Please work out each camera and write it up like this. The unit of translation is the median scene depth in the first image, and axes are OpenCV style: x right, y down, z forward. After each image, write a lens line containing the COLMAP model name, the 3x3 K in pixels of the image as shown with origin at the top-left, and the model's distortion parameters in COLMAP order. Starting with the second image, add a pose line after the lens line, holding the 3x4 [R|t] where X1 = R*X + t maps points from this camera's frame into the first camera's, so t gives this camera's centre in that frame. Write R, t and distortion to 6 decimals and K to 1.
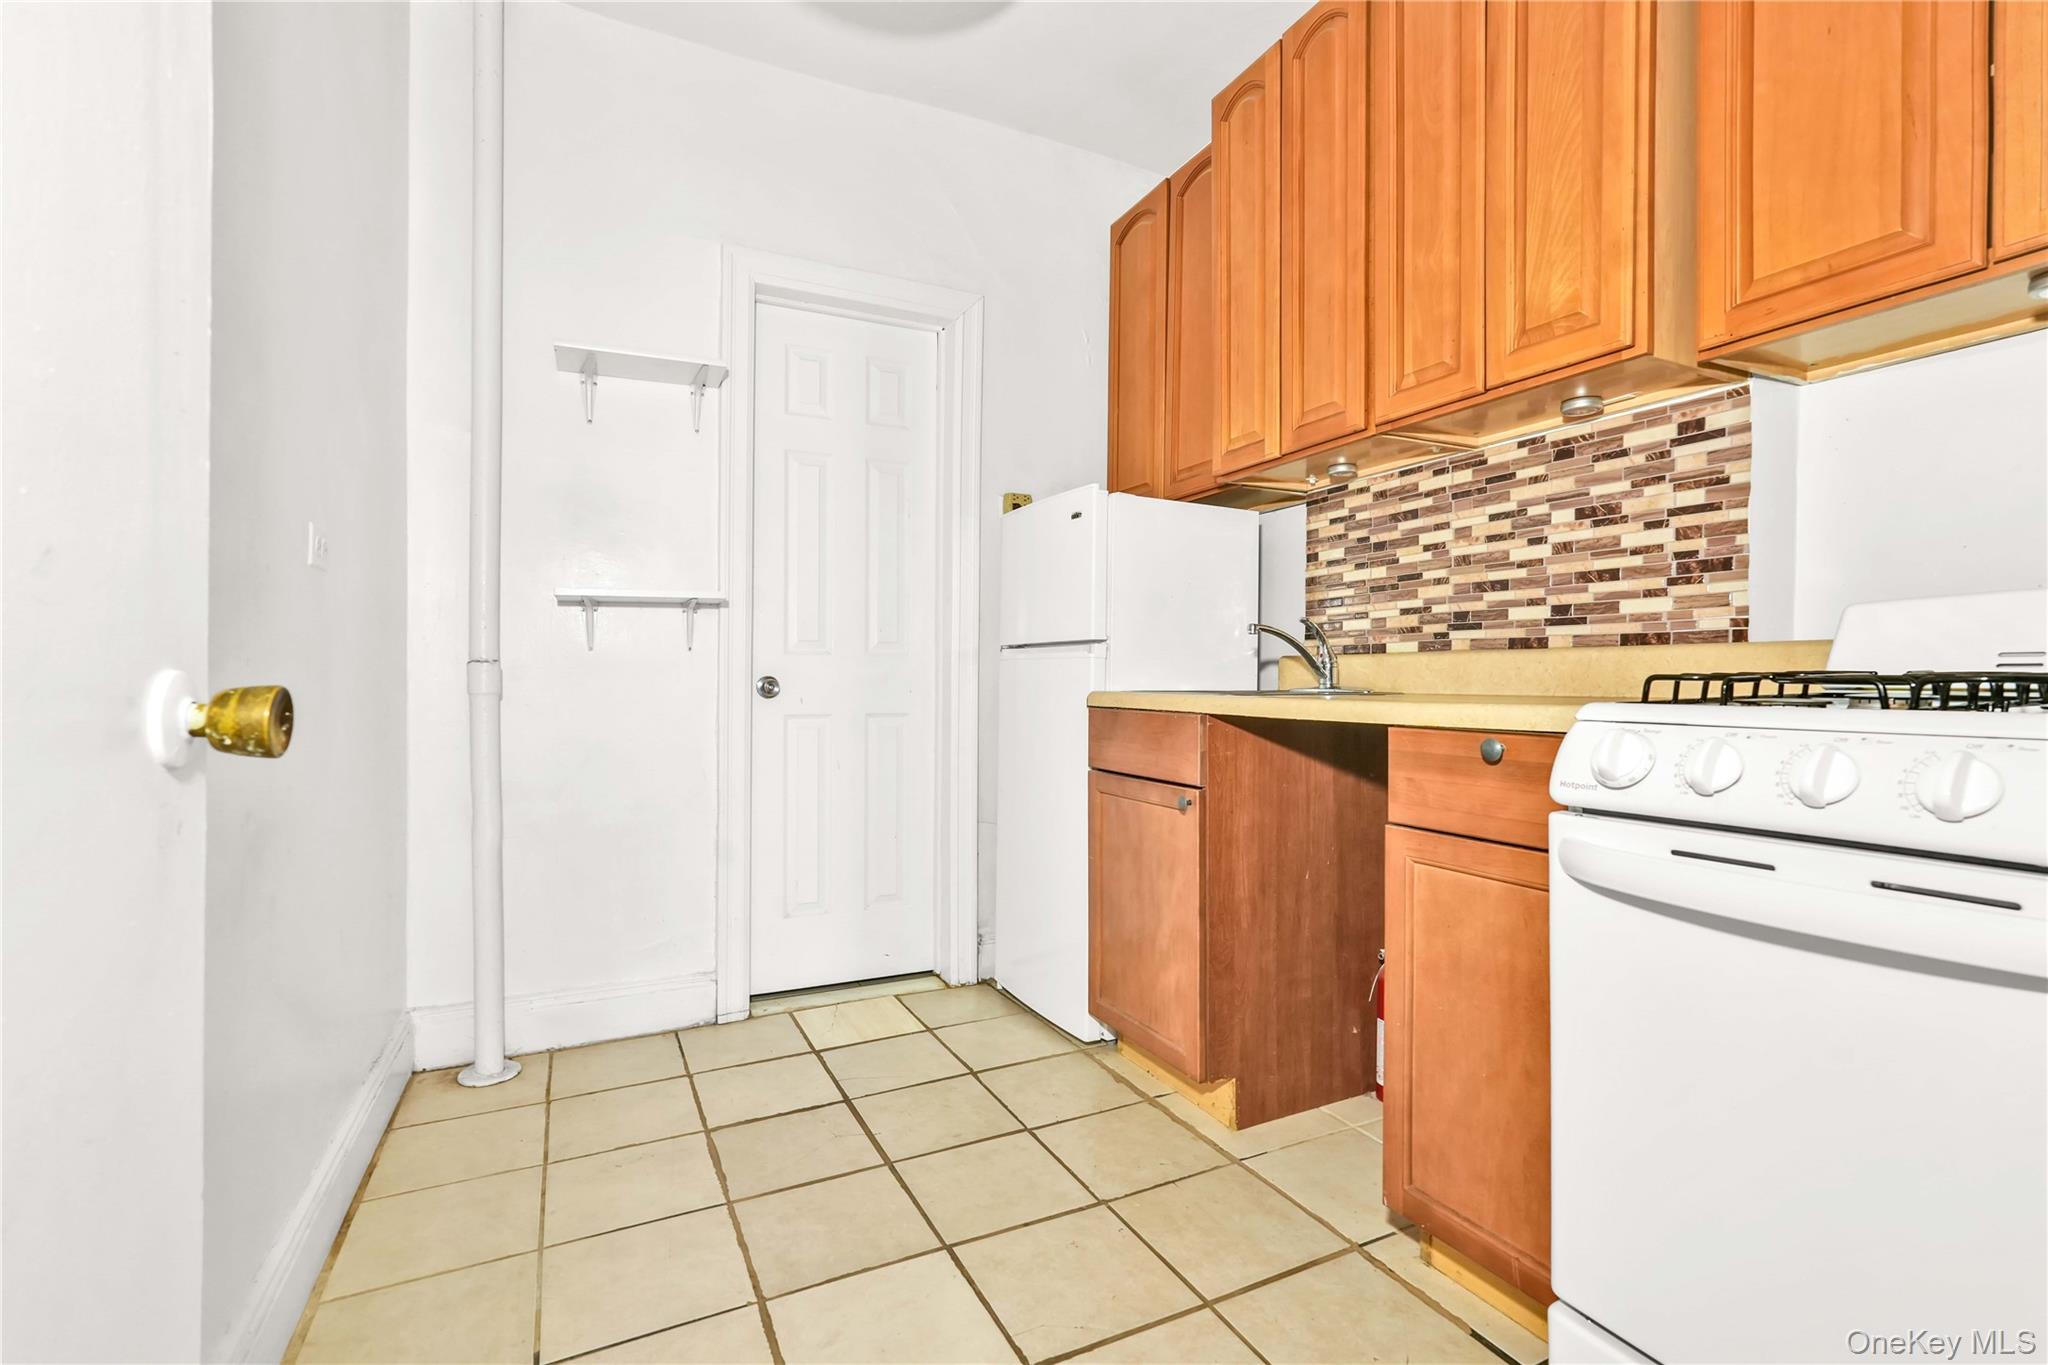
lens RADIAL K [[927.9, 0, 1021.6], [0, 927.9, 670.0], [0, 0, 1]] dist [-0.016038, 0.009475]
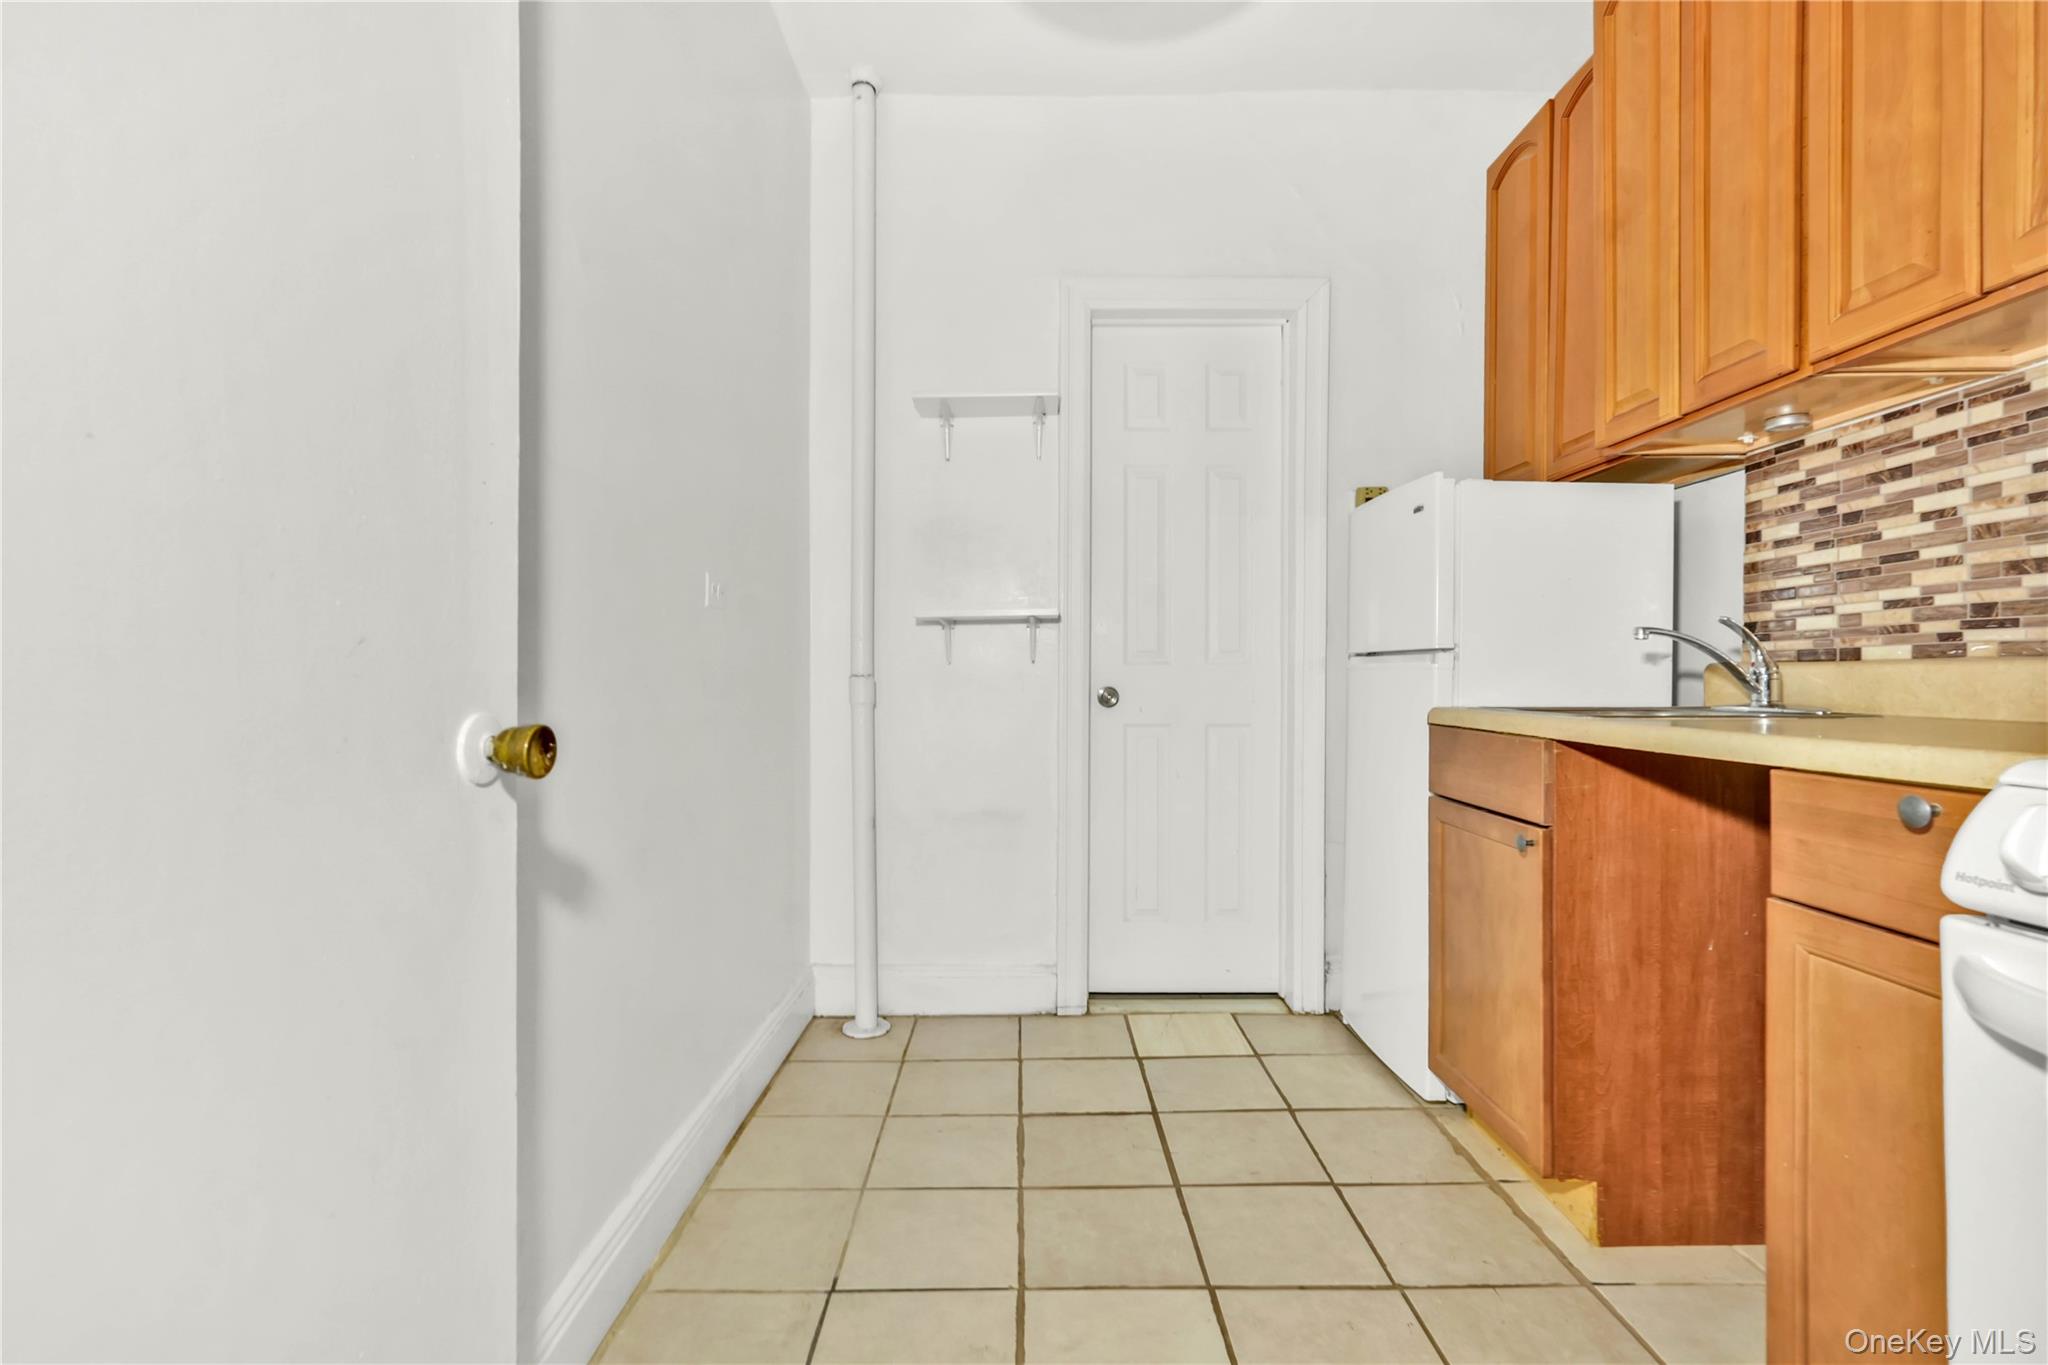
lens RADIAL K [[927.9, 0, 1021.6], [0, 927.9, 670.0], [0, 0, 1]] dist [-0.016038, 0.009475]
pose [[0.897372, -0.005771, -0.441237, 0.119869], [0.006922, 0.999976, 0.000998, -0.016818], [0.441221, -0.003950, 0.897390, 0.033785]]
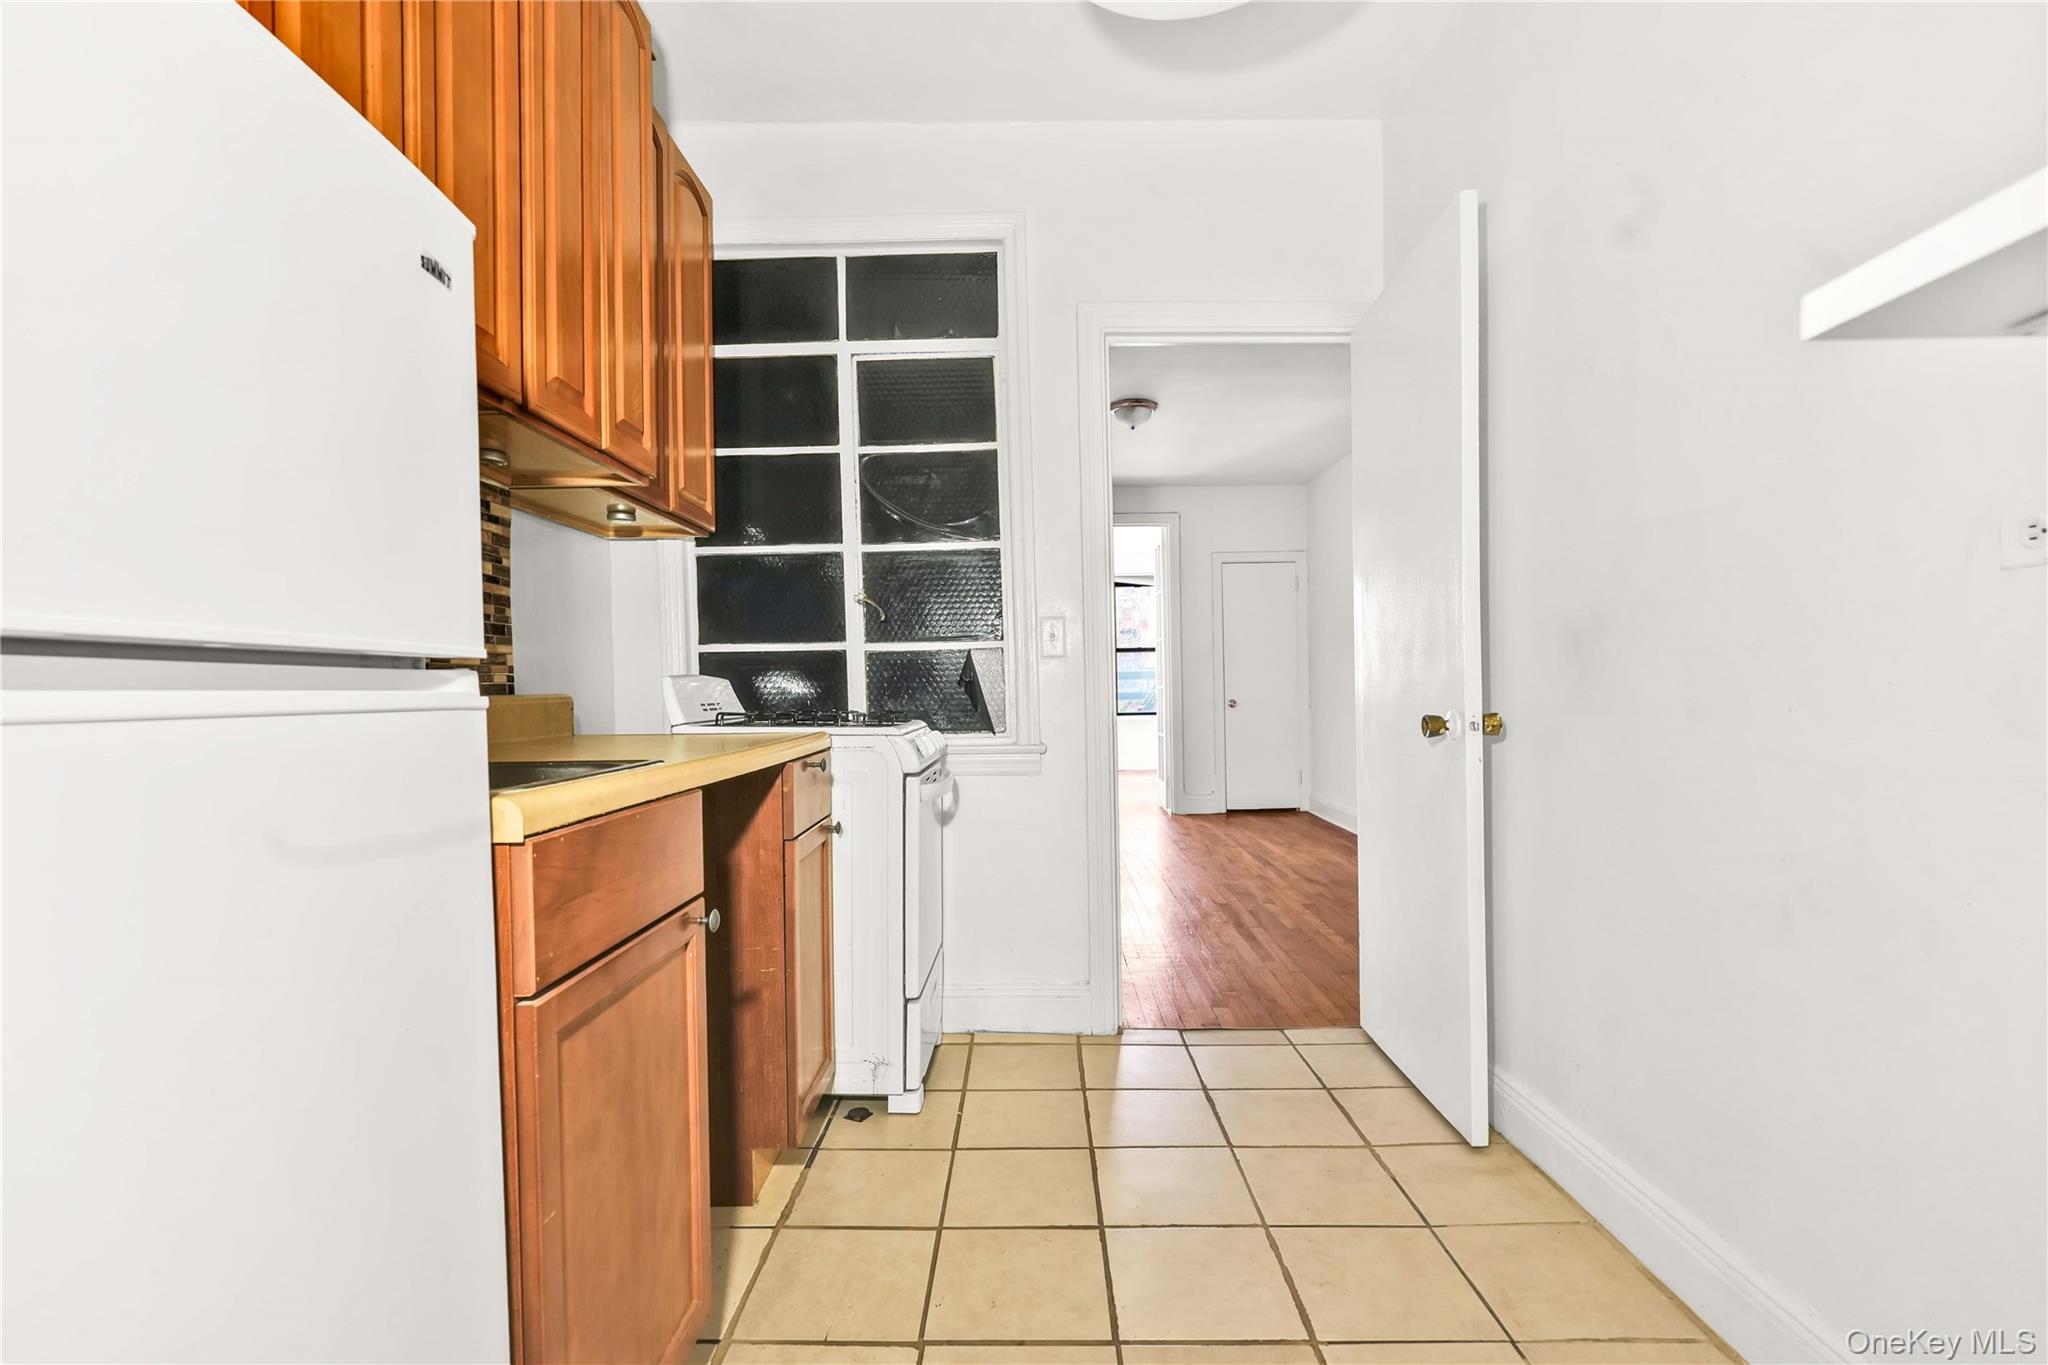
lens RADIAL K [[927.9, 0, 1021.6], [0, 927.9, 670.0], [0, 0, 1]] dist [-0.016038, 0.009475]
pose [[-0.891155, 0.017504, 0.453360, -0.298763], [0.007175, 0.999674, -0.024495, -0.019951], [-0.453641, -0.018576, -0.890991, 1.314110]]
